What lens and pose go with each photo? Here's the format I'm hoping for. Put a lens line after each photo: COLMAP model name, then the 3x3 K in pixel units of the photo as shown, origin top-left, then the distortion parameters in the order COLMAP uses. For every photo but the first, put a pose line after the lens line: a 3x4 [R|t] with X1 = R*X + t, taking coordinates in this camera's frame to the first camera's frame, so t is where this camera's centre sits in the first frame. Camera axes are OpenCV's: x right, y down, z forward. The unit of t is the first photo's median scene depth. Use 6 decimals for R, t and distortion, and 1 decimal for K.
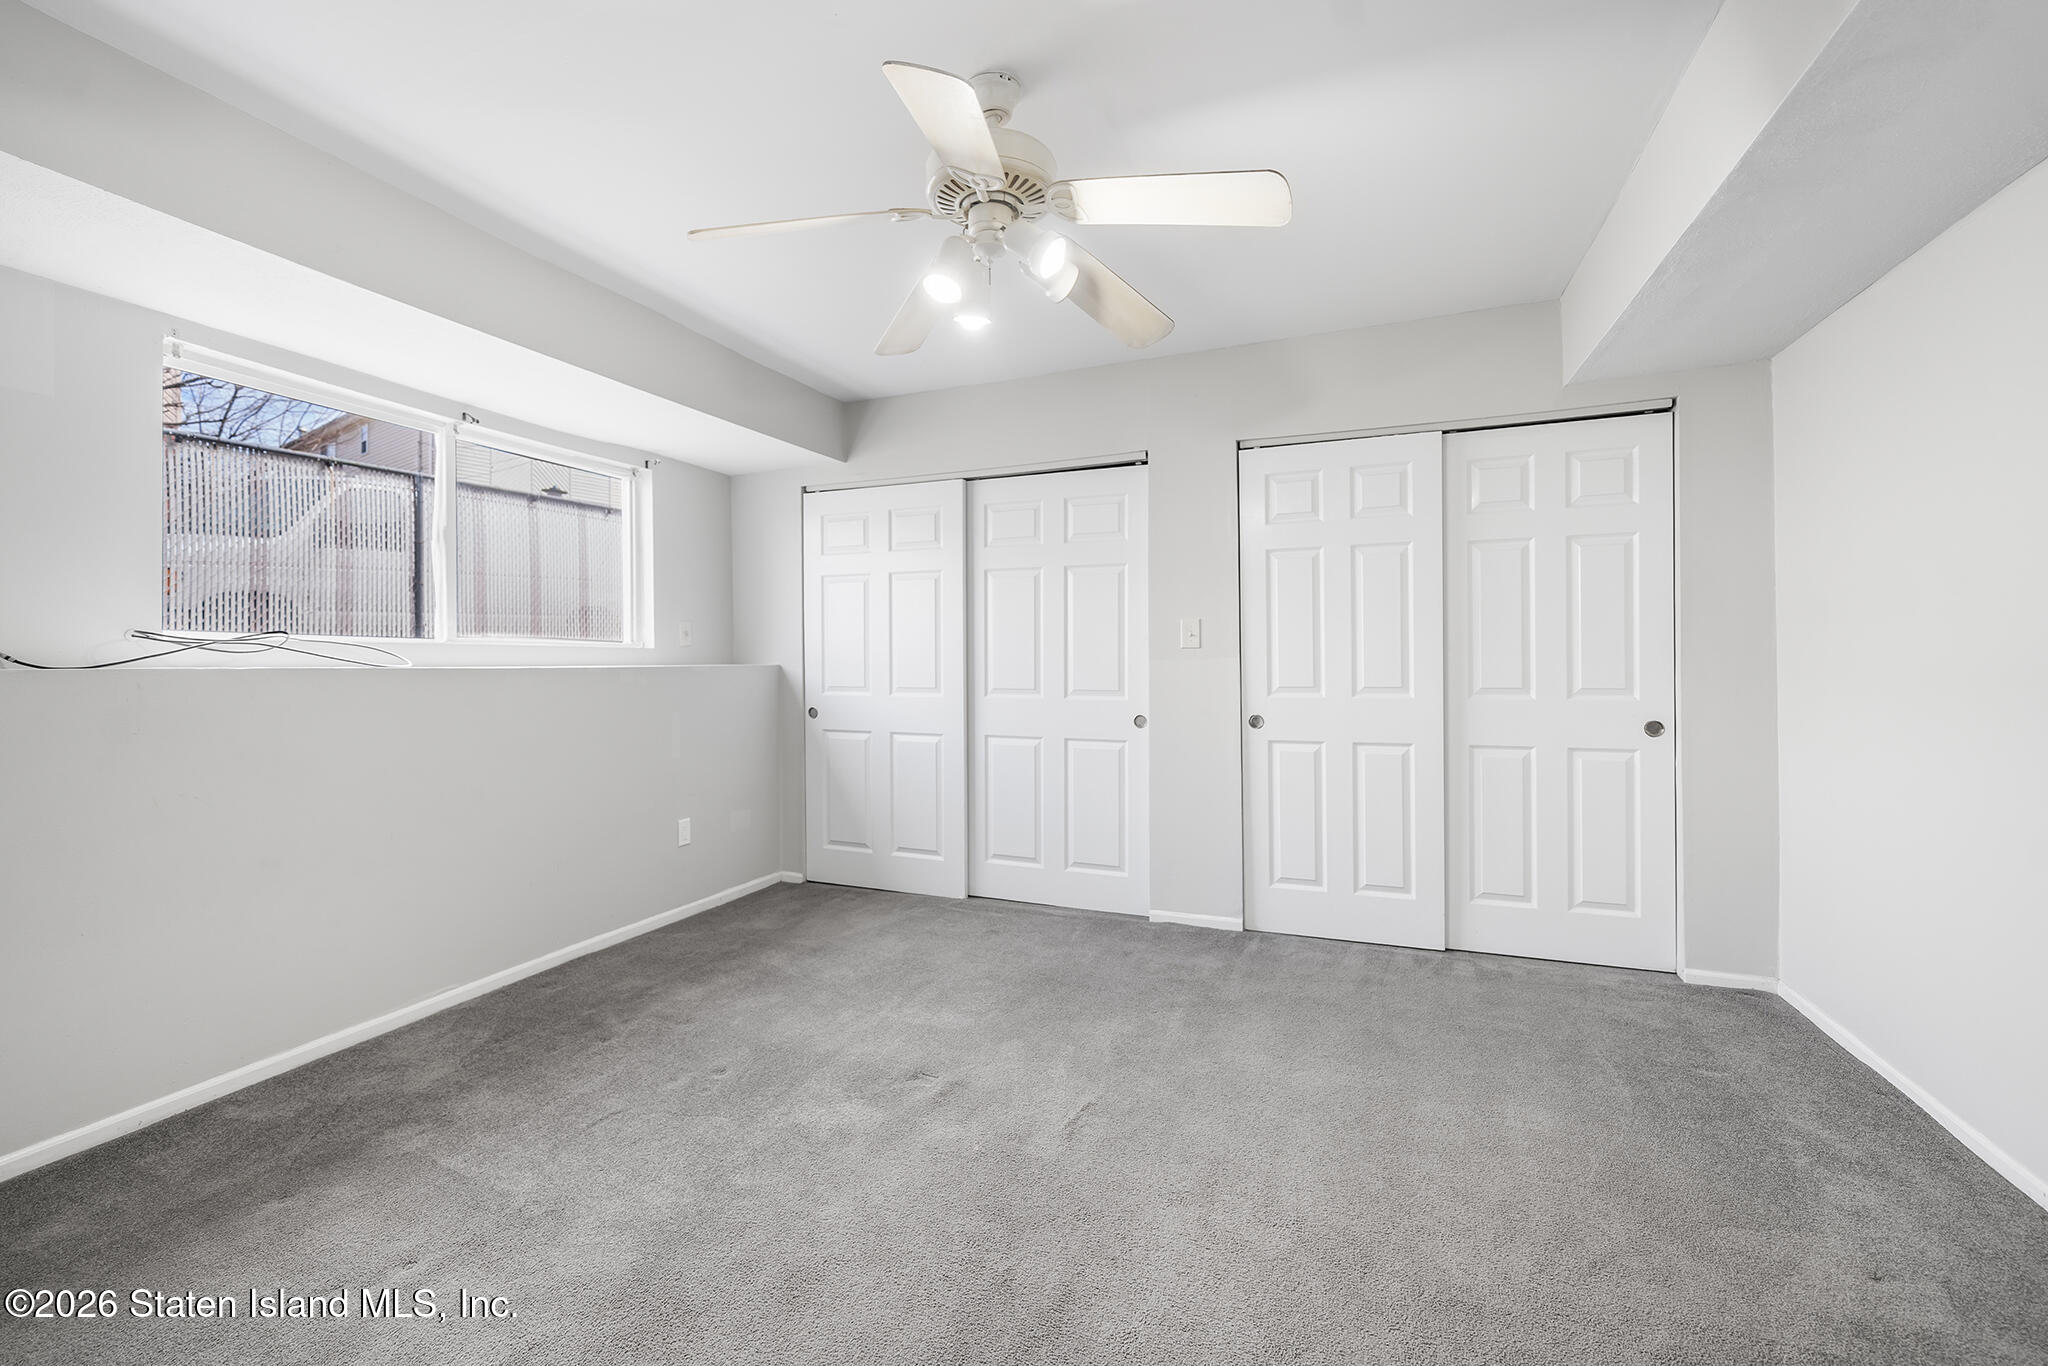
lens RADIAL K [[842.3, 0, 1012.3], [0, 842.3, 688.6], [0, 0, 1]] dist [-0.002092, -0.000051]
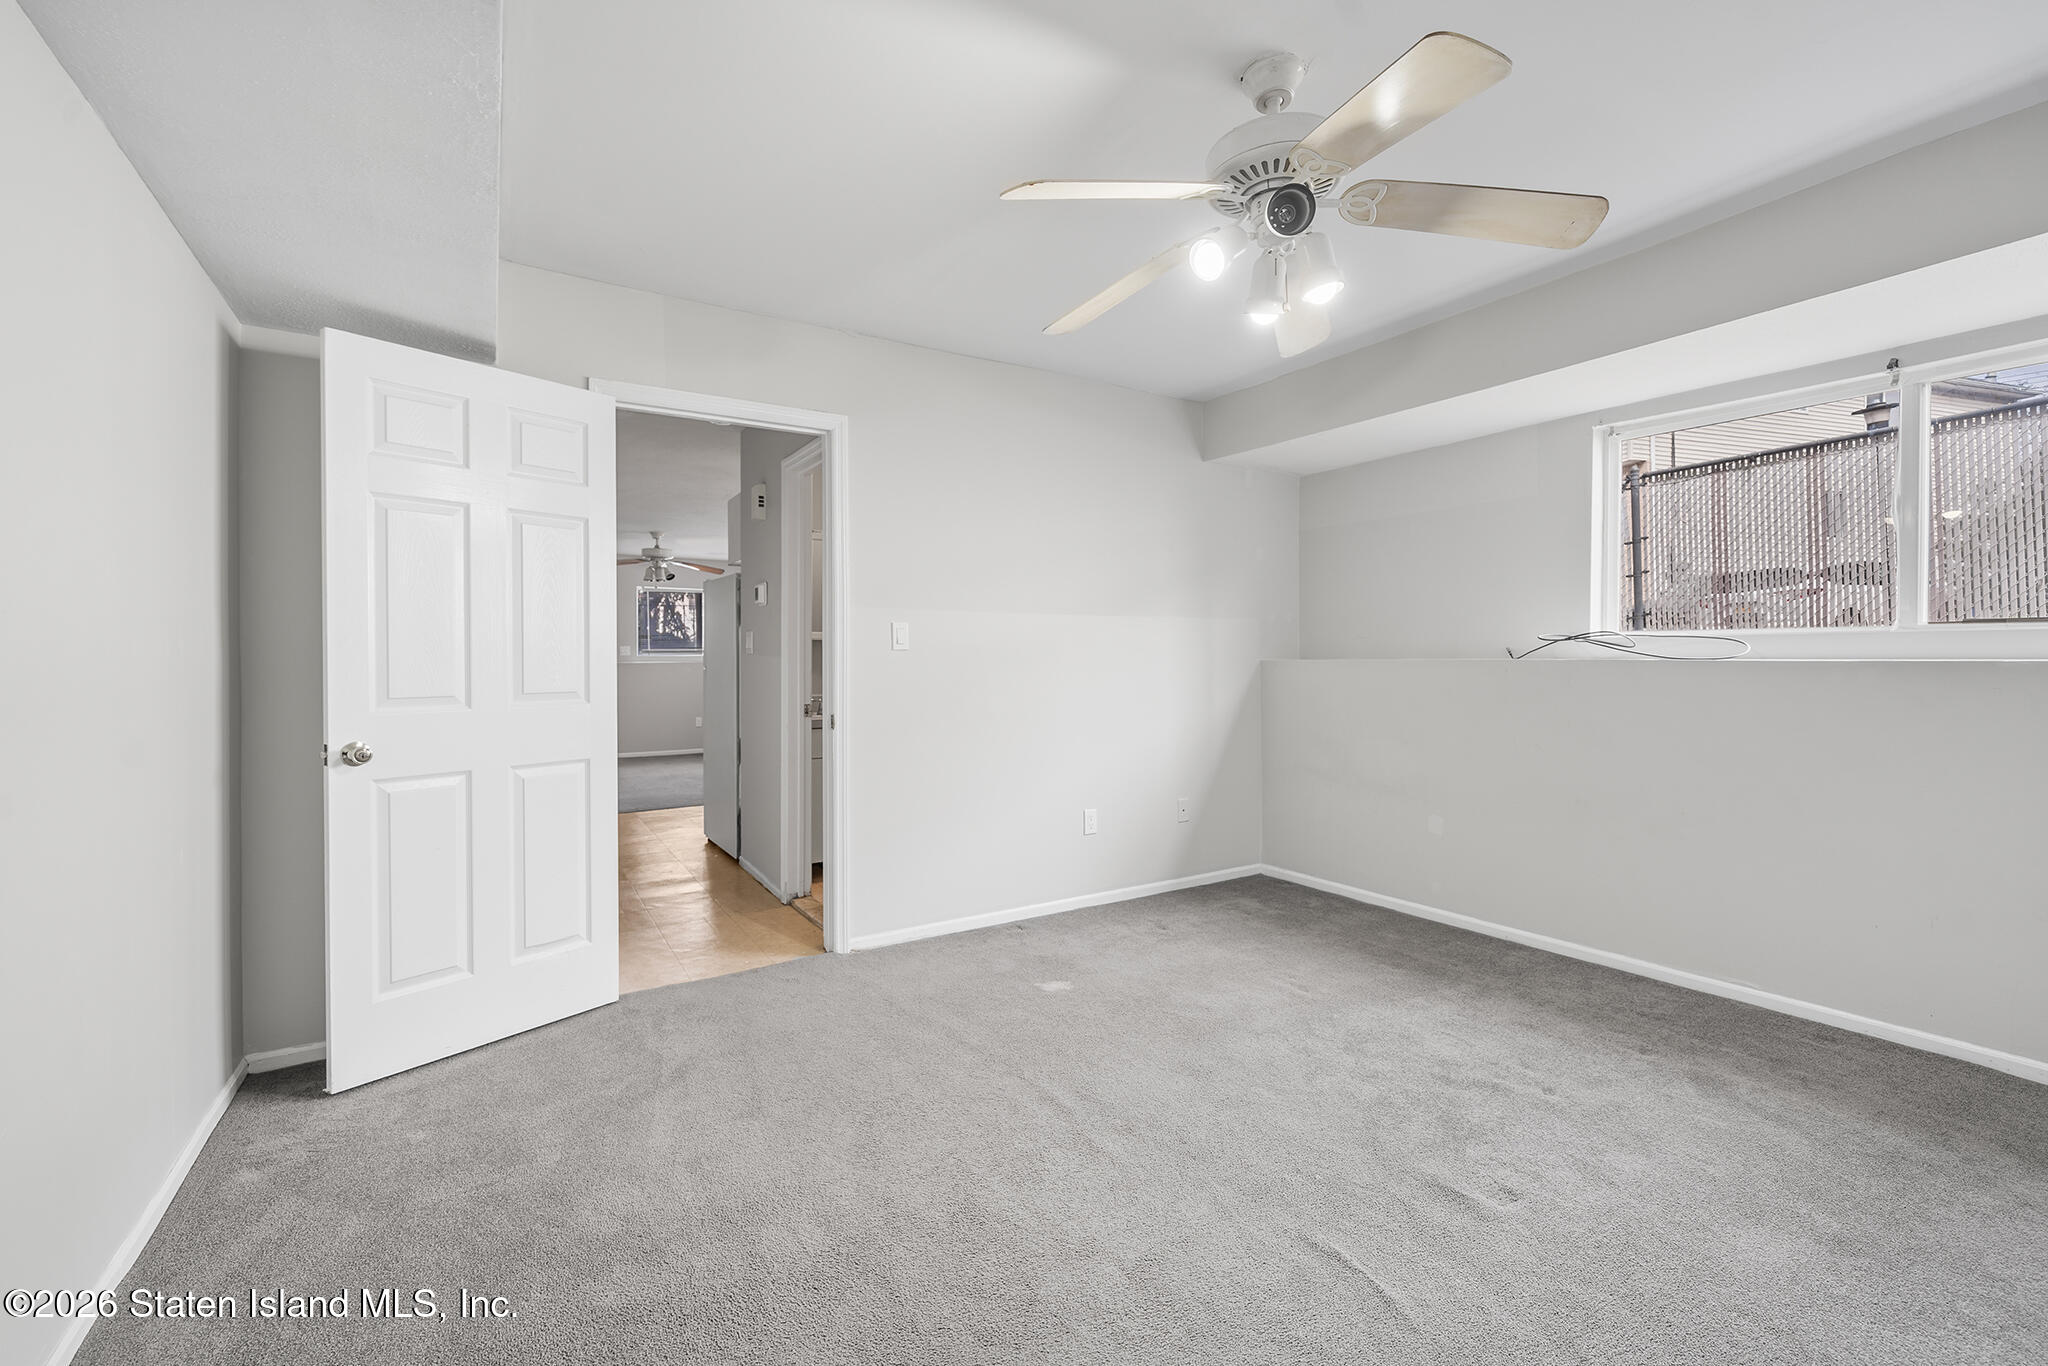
lens RADIAL K [[858.7, 0, 1014.3], [0, 858.7, 690.4], [0, 0, 1]] dist [-0.000953, 0.000174]
pose [[-0.586569, 0.034287, -0.809173, 0.680951], [-0.020894, 0.998130, 0.057440, -0.026359], [0.809630, 0.050600, -0.584756, 0.956892]]
